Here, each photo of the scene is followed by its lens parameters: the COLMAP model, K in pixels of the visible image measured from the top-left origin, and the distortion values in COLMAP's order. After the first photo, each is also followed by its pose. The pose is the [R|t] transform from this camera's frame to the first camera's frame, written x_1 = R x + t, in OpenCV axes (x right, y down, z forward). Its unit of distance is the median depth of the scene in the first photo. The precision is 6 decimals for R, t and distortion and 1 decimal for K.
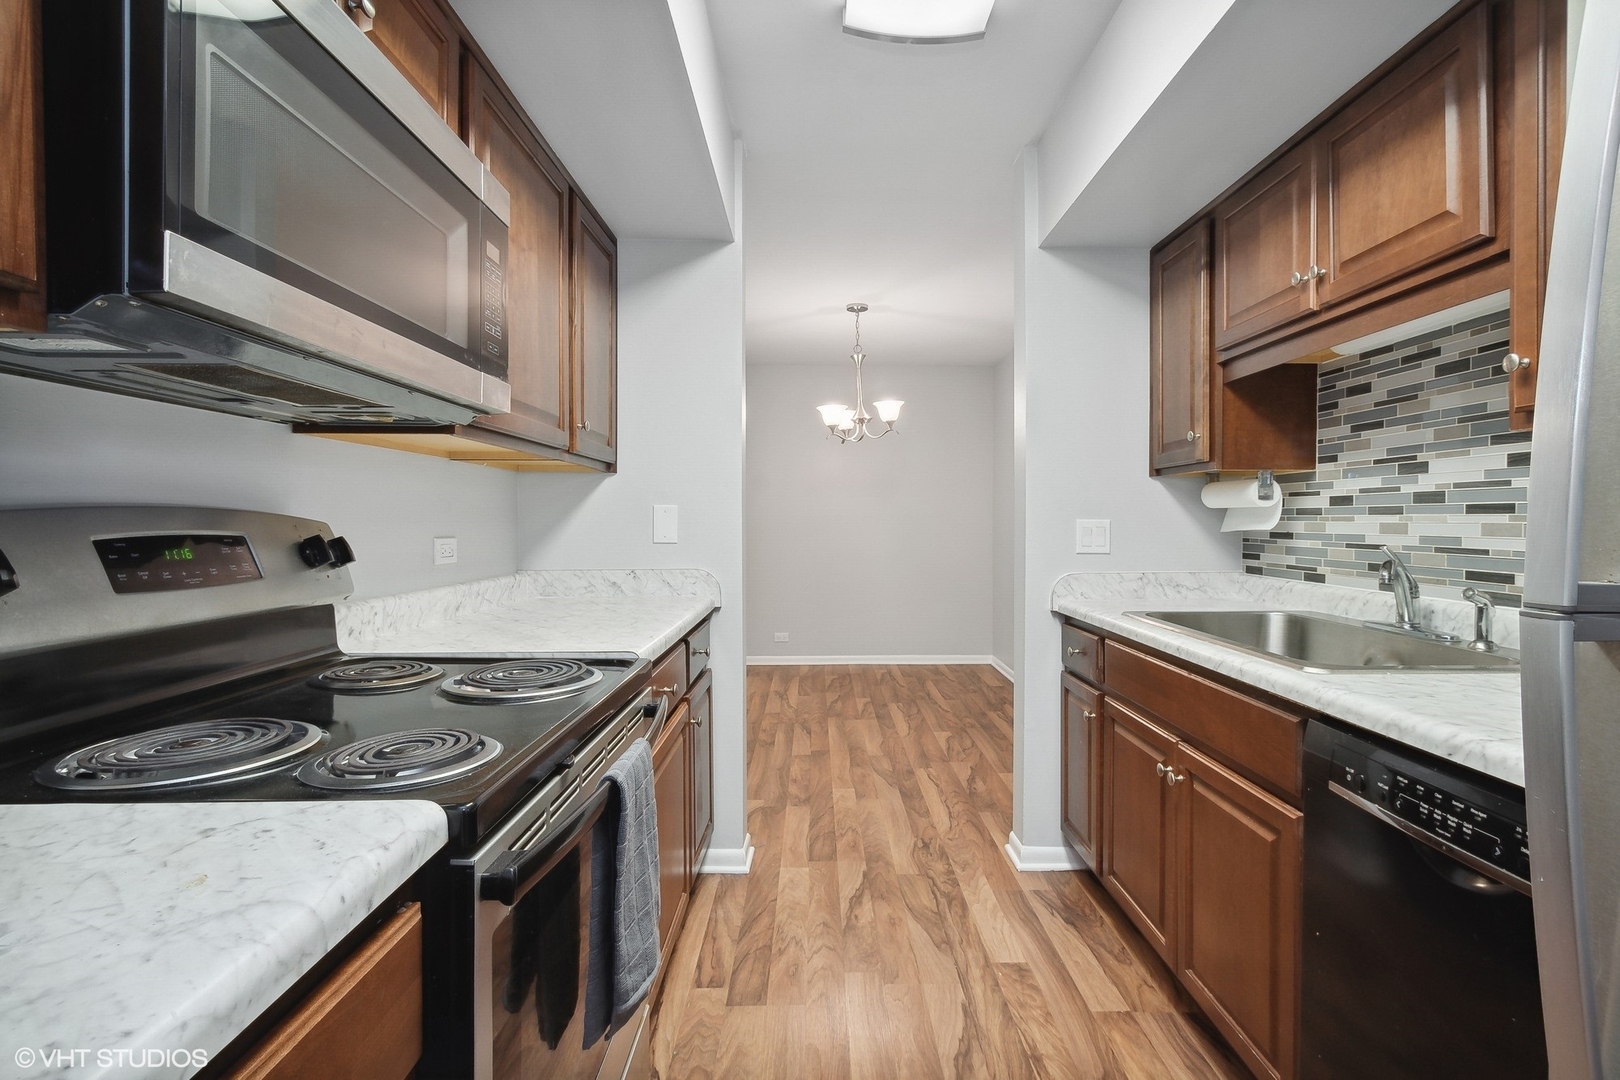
lens RADIAL K [[707.1, 0, 810.0], [0, 707.1, 540.0], [0, 0, 1]] dist [-0.061563, -0.000017]
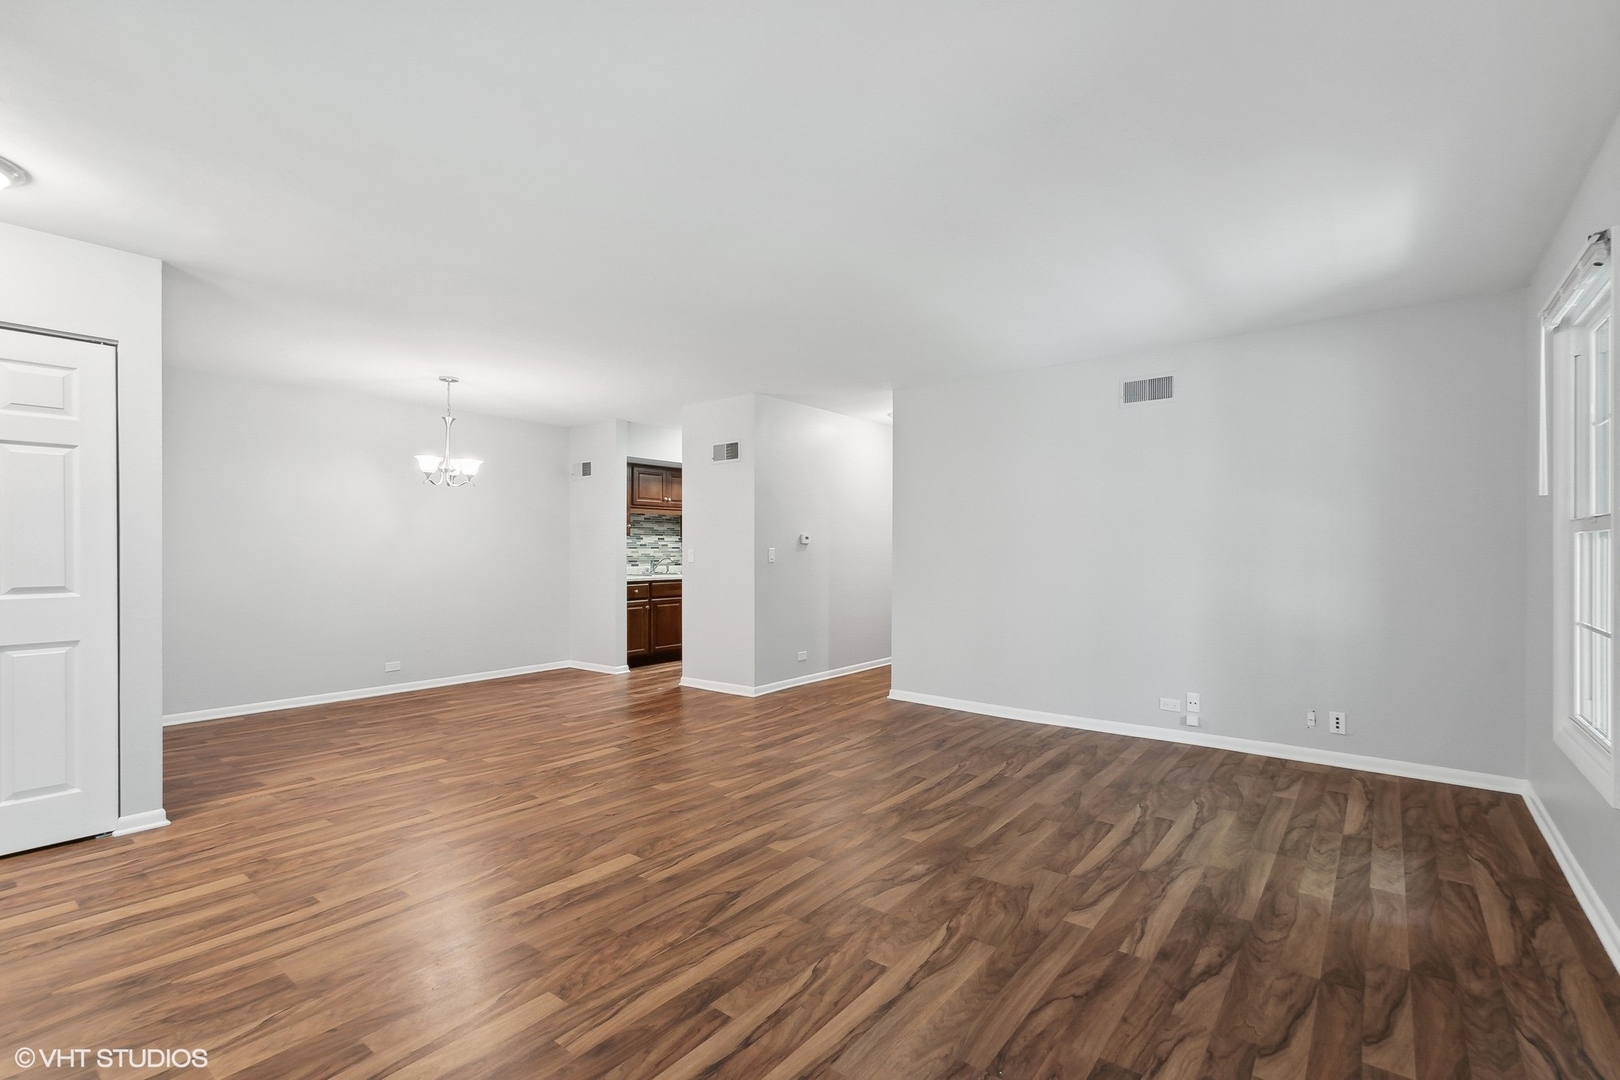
lens RADIAL K [[733.8, 0, 838.7], [0, 733.8, 552.0], [0, 0, 1]] dist [0.002540, 0.000276]
pose [[-0.782478, 0.000143, 0.622678, -3.287701], [0.019239, 0.999528, 0.023947, -0.110509], [-0.622380, 0.030718, -0.782112, 4.085985]]
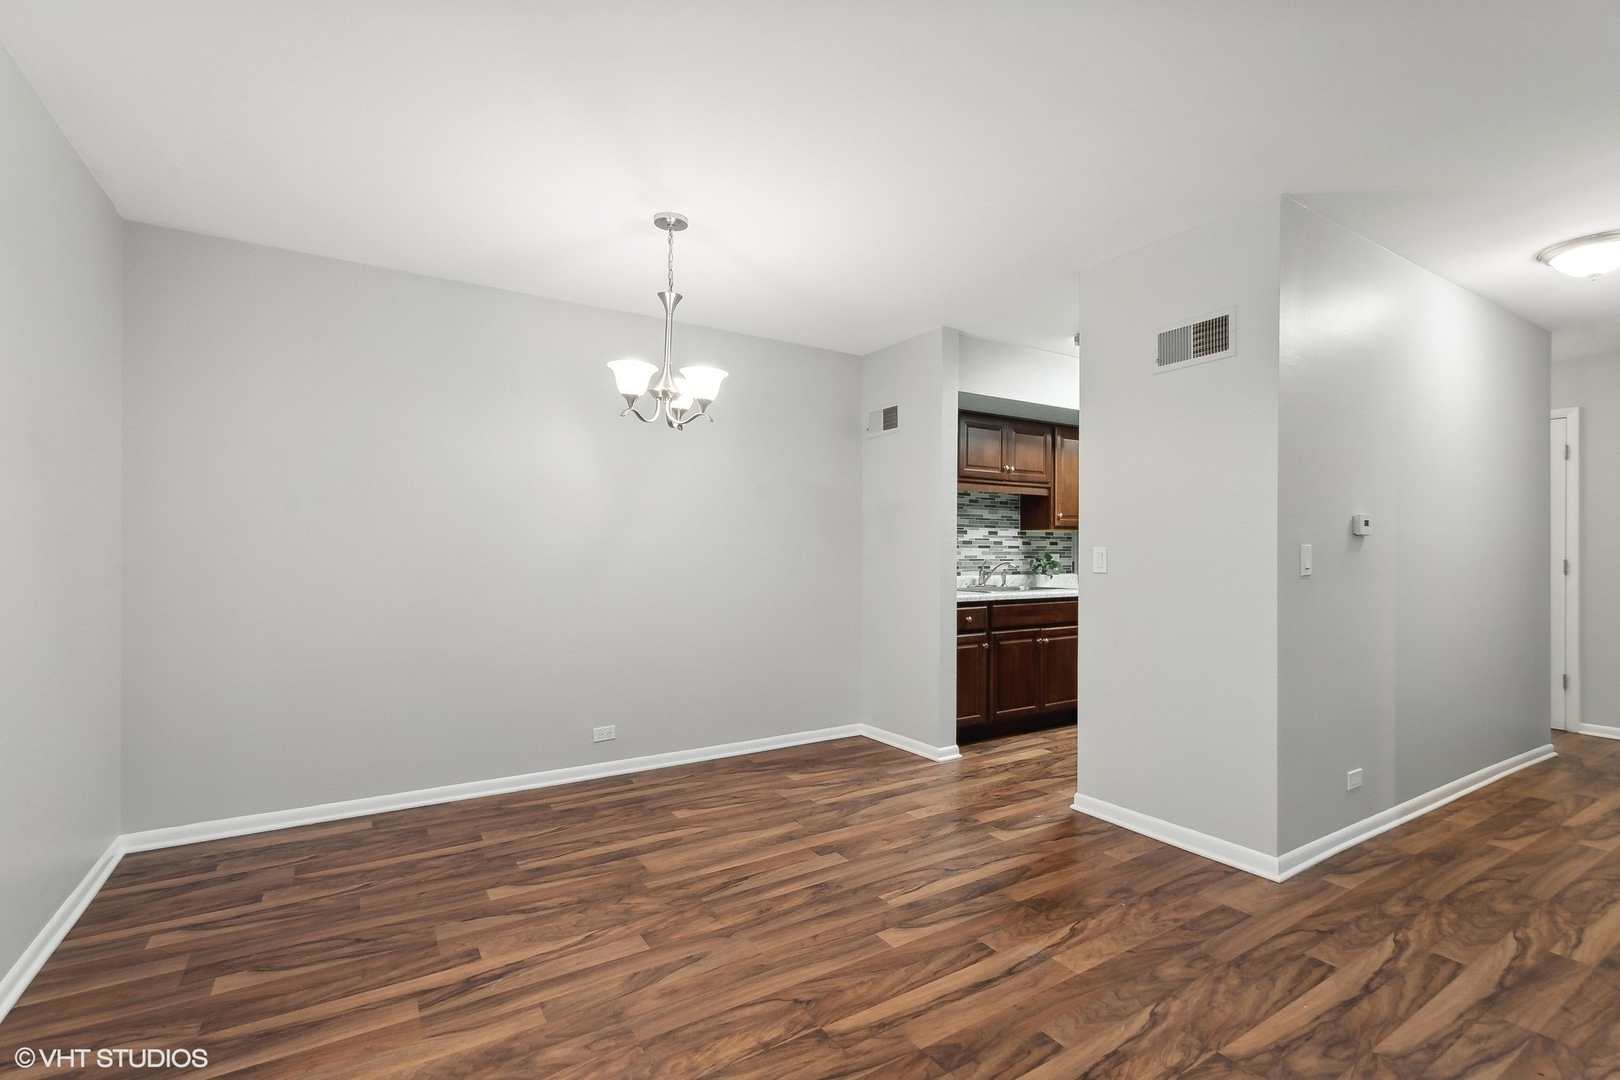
lens RADIAL K [[733.8, 0, 838.7], [0, 733.8, 552.0], [0, 0, 1]] dist [0.002540, 0.000276]
pose [[-0.531931, 0.000780, 0.846787, -1.518646], [0.020941, 0.999706, 0.012233, -0.072011], [-0.846529, 0.024240, -0.531791, 3.165114]]
